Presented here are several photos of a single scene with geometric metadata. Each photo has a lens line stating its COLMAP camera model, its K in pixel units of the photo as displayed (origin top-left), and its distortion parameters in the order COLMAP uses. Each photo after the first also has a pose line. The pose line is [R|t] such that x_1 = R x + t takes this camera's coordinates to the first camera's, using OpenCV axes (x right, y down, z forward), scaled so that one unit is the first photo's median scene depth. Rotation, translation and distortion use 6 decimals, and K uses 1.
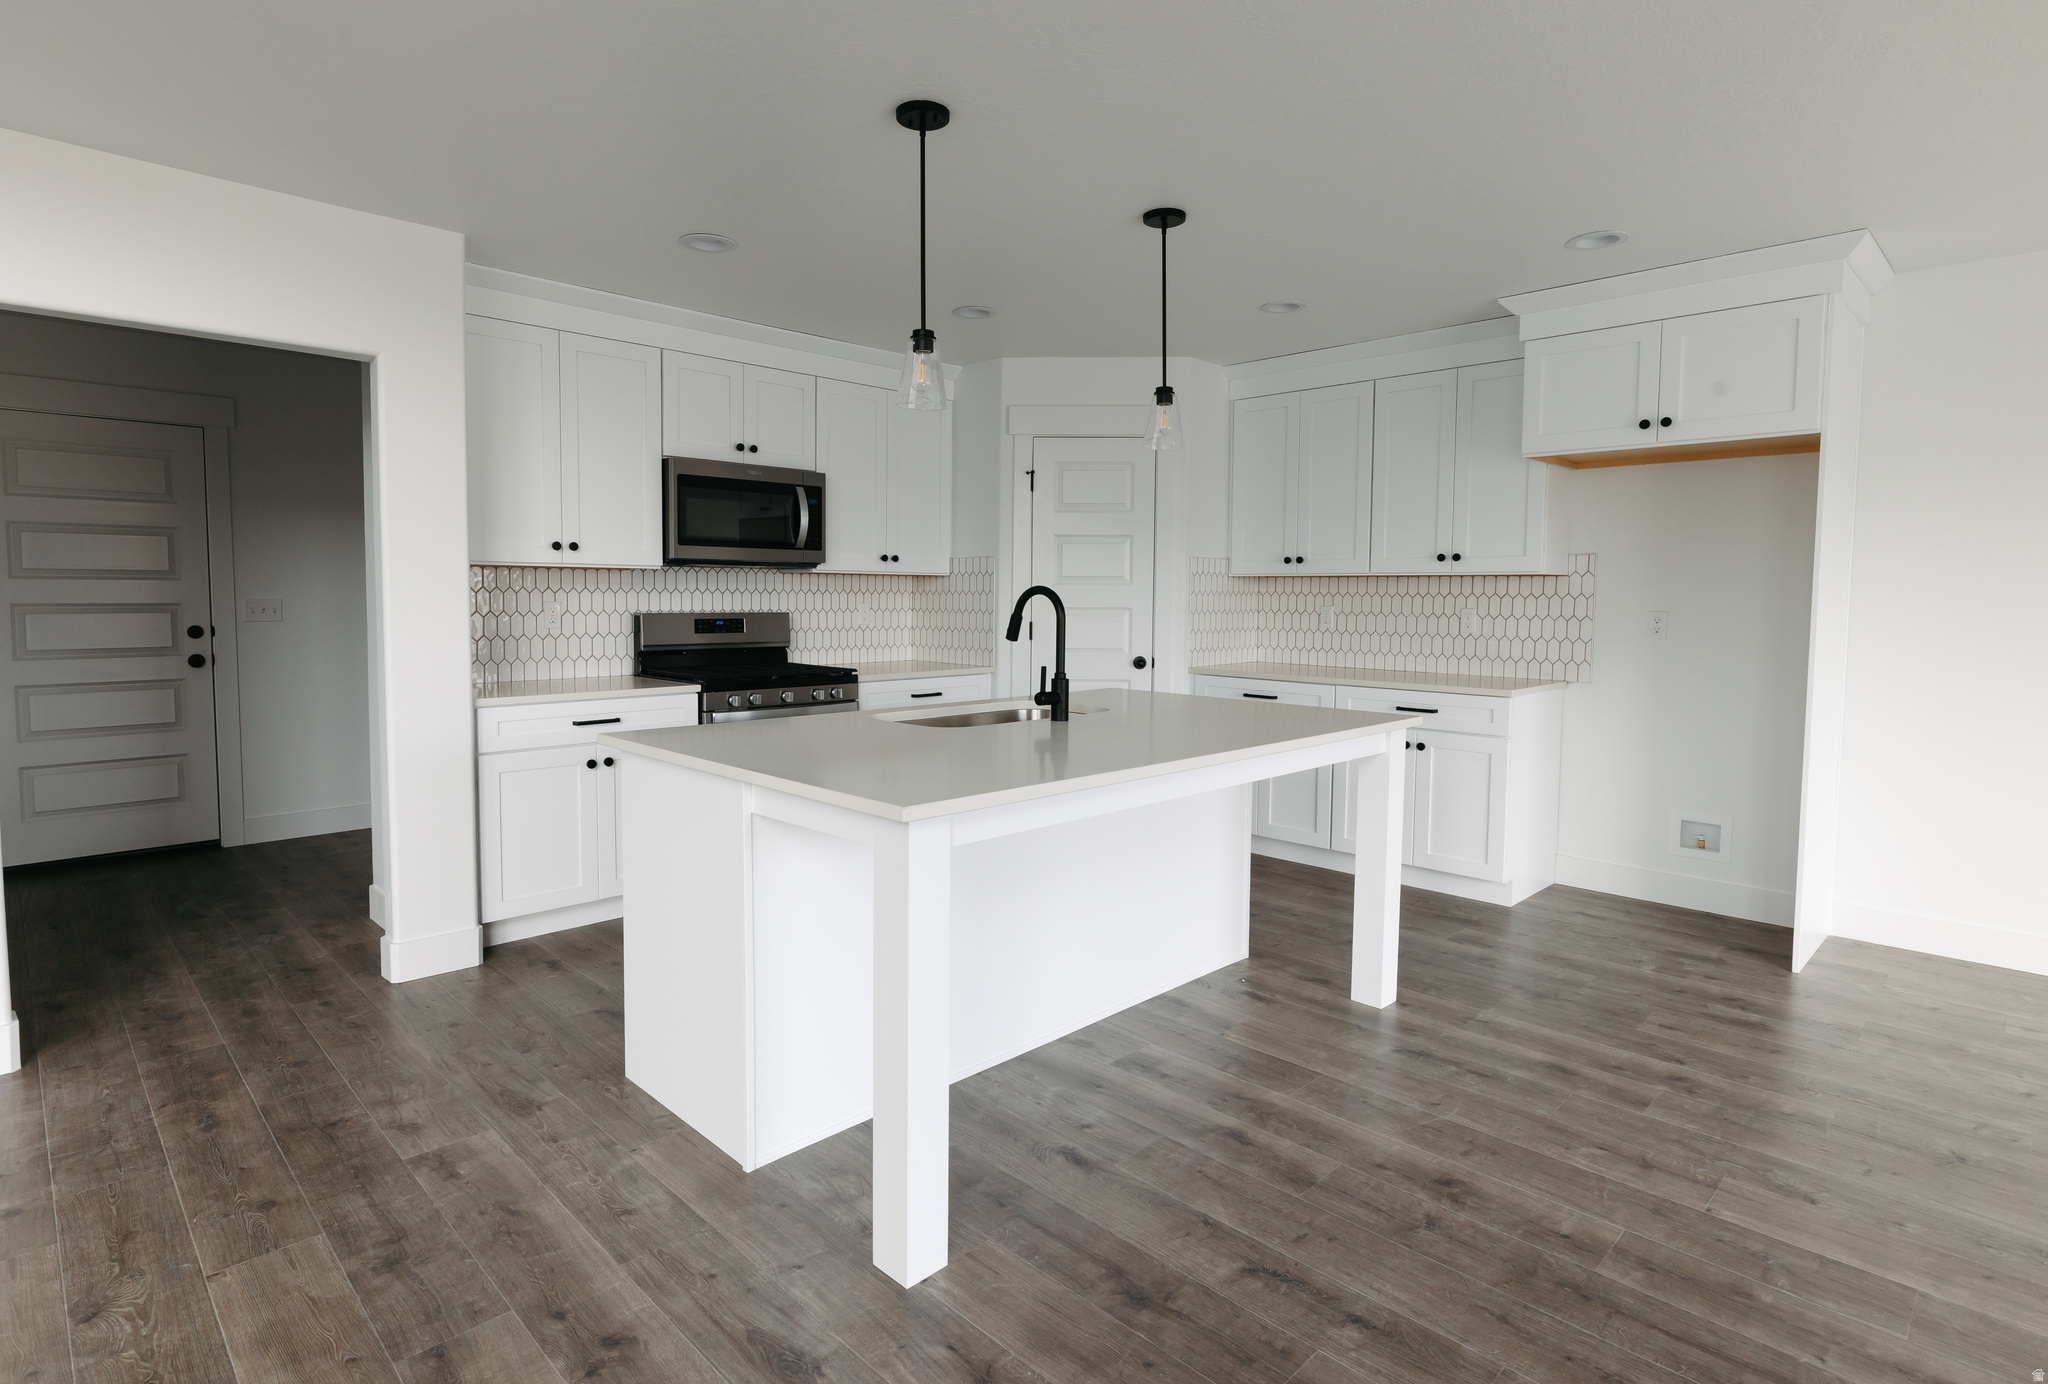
lens RADIAL K [[1042.3, 0, 996.1], [0, 1042.3, 656.1], [0, 0, 1]] dist [-0.002882, 0.000698]
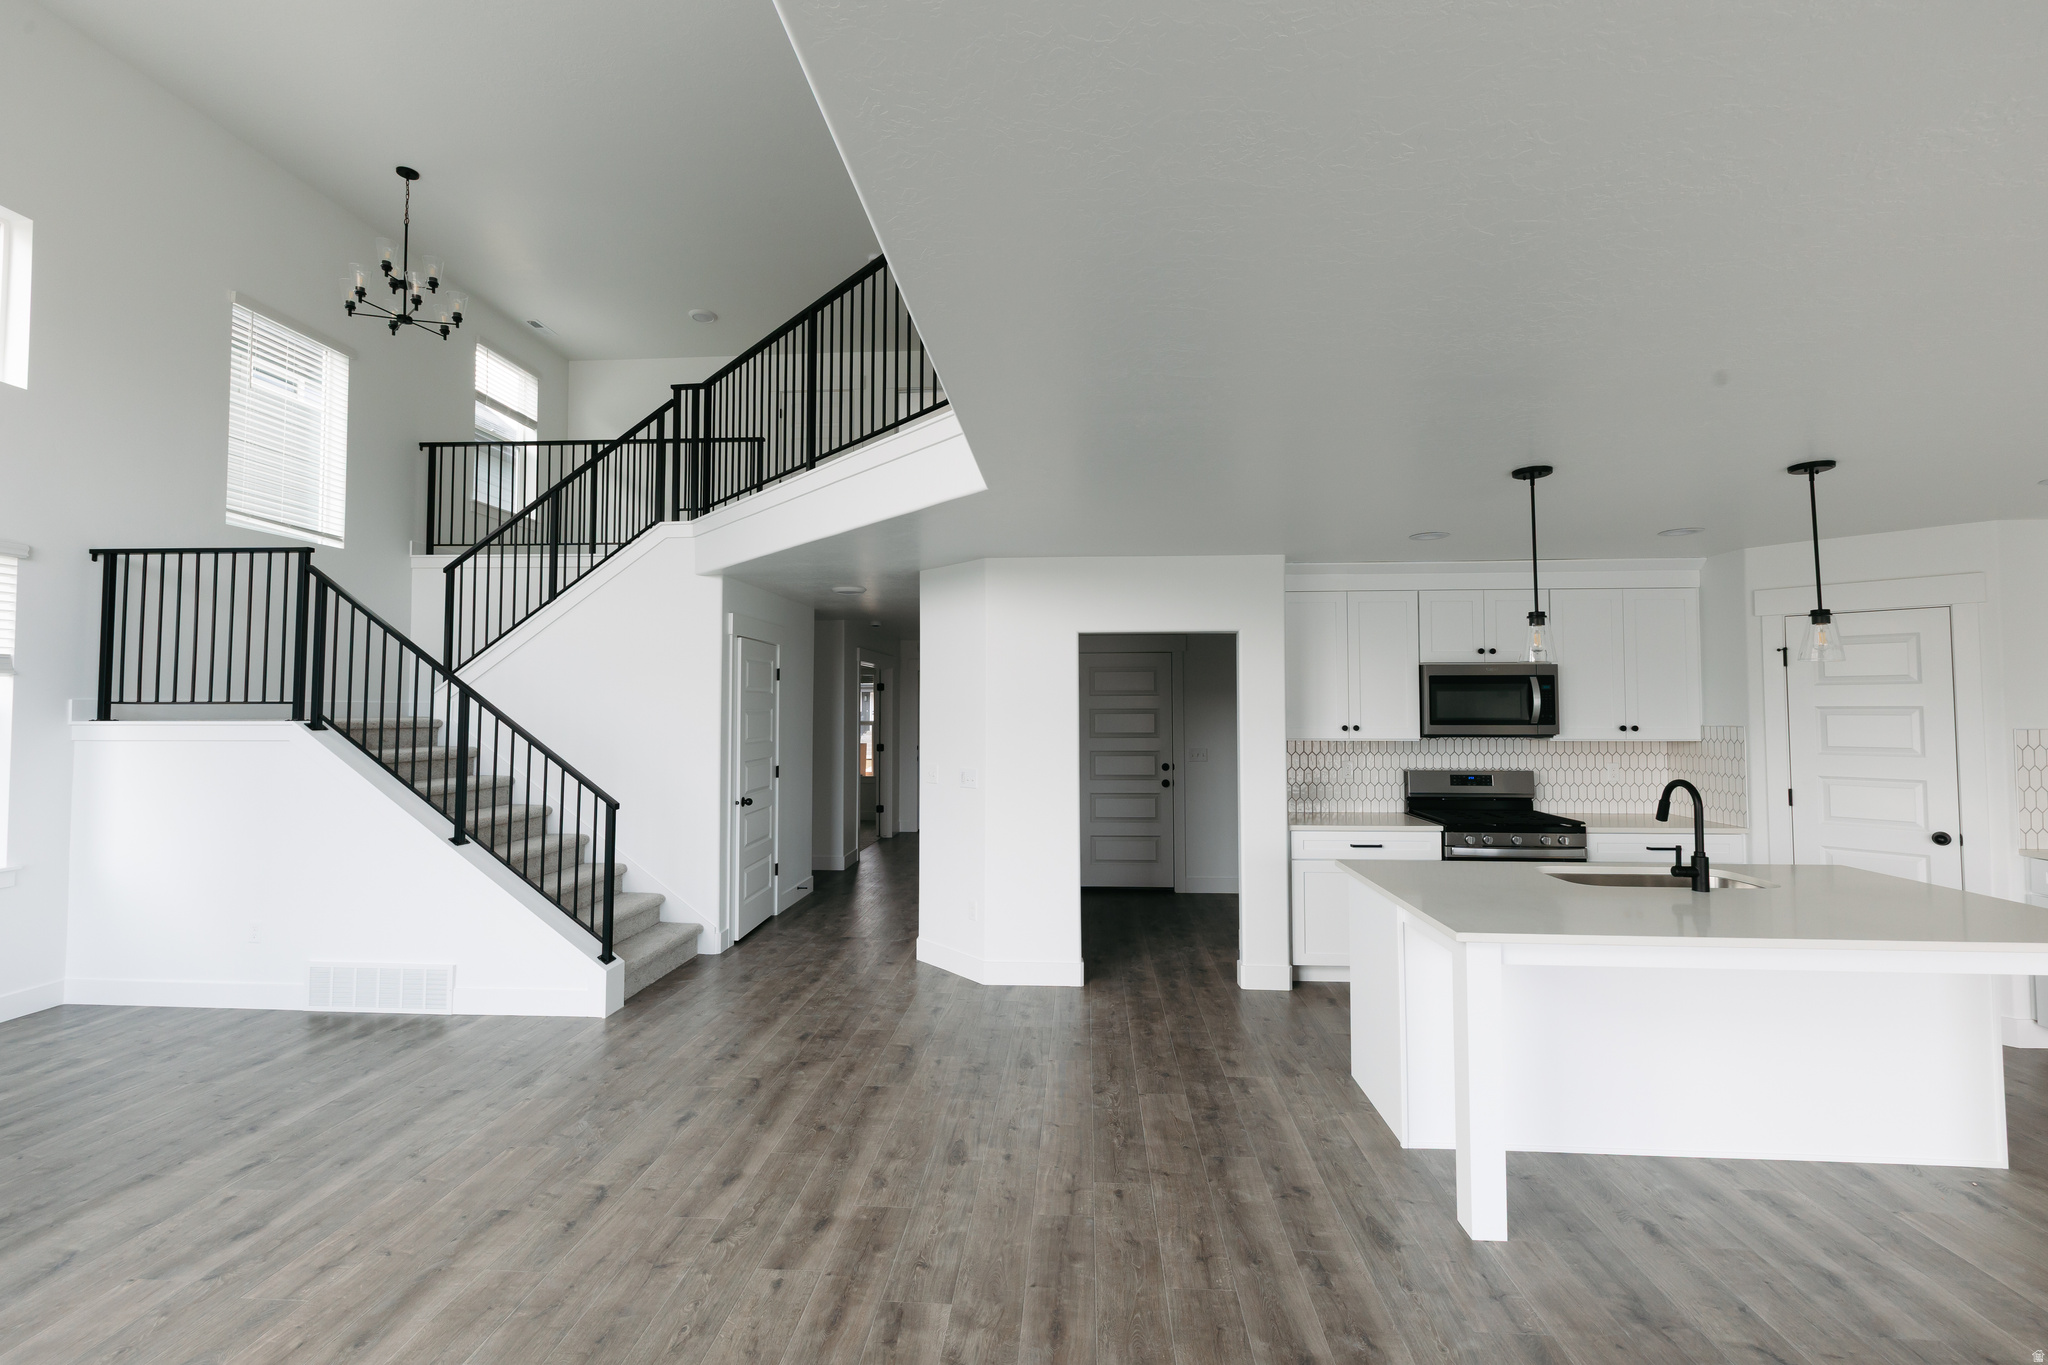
lens RADIAL K [[876.9, 0, 1023.9], [0, 876.9, 669.7], [0, 0, 1]] dist [0.000476, 0.000118]
pose [[0.667960, -0.040142, -0.743114, 0.267615], [-0.038438, 0.995350, -0.088318, -0.066416], [0.743204, 0.087556, 0.663311, -0.266099]]
